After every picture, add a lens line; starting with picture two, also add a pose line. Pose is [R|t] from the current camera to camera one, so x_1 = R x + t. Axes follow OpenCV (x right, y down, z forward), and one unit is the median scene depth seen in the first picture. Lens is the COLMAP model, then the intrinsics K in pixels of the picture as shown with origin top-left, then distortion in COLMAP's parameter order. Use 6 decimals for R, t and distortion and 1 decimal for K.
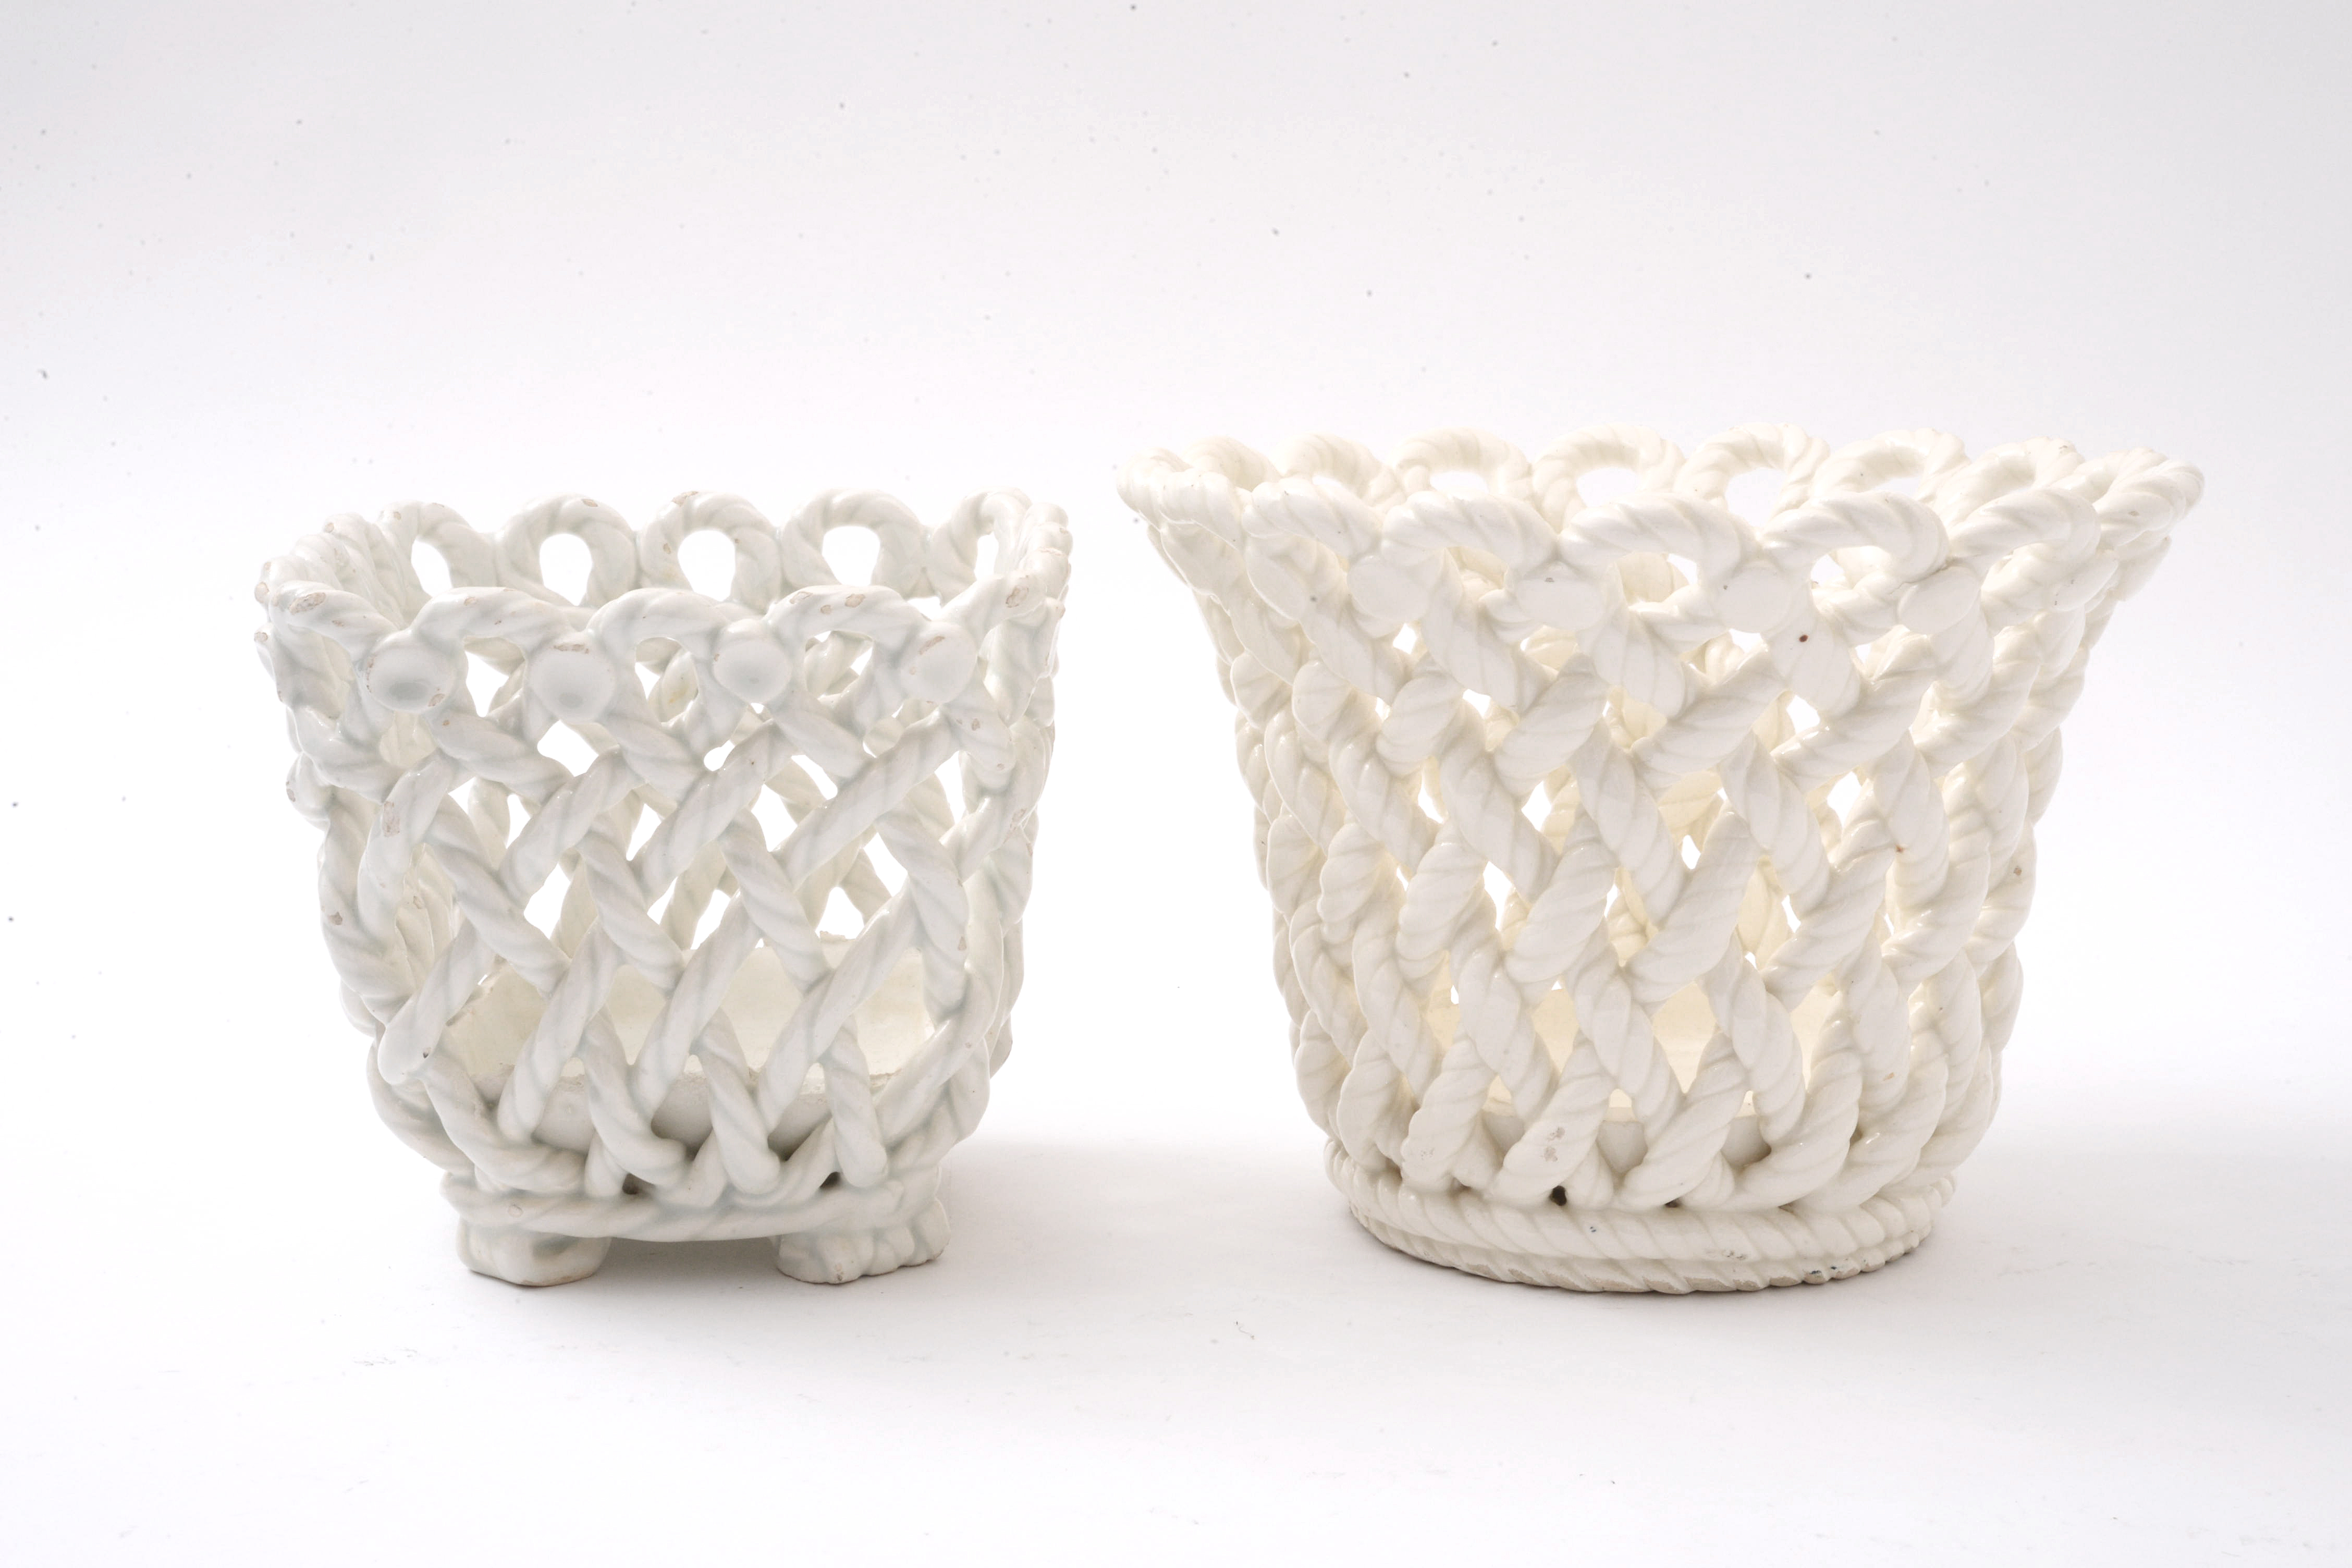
lens RADIAL K [[4134.2, 0, 1176.0], [0, 4134.2, 784.0], [0, 0, 1]] dist [0.033051, -0.025912]
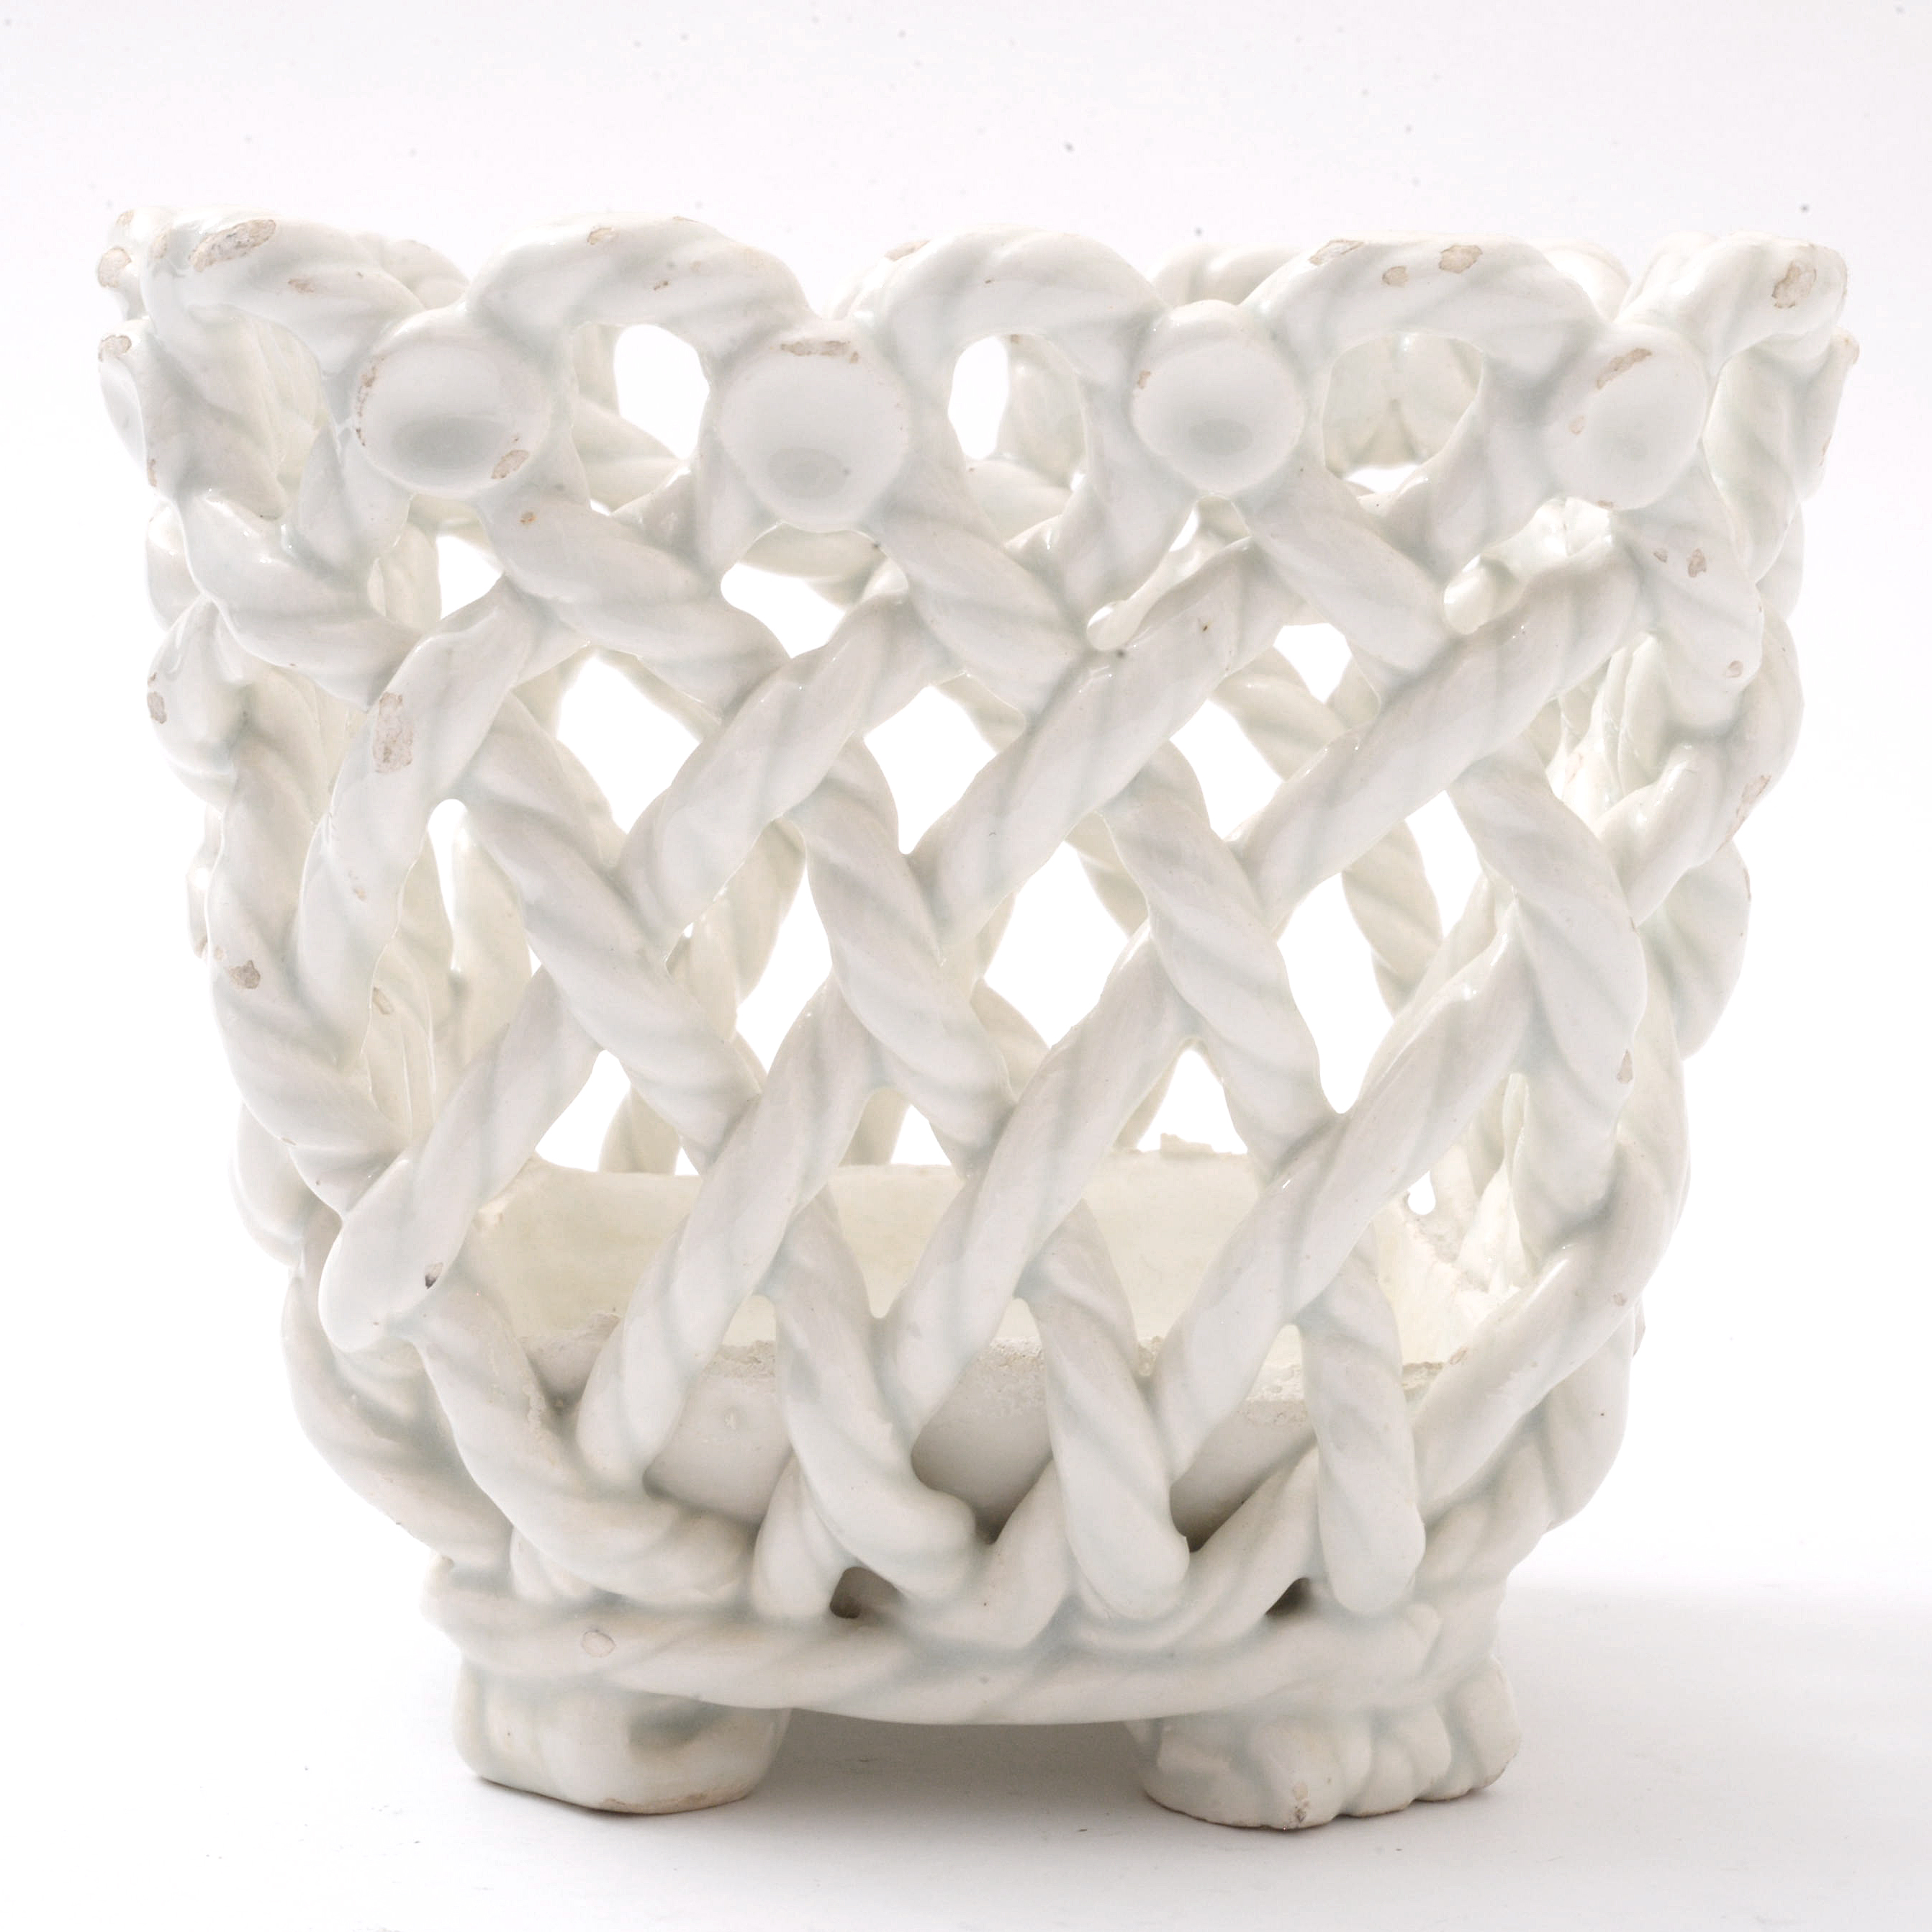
lens RADIAL K [[5782.3, 0, 964.9], [0, 5782.3, 863.5], [0, 0, 1]] dist [-0.010580, 0.248455]
pose [[0.999349, 0.029057, -0.021386, -0.110389], [-0.030704, 0.996226, -0.081186, 0.069488], [0.018946, 0.081790, 0.996469, 0.365595]]
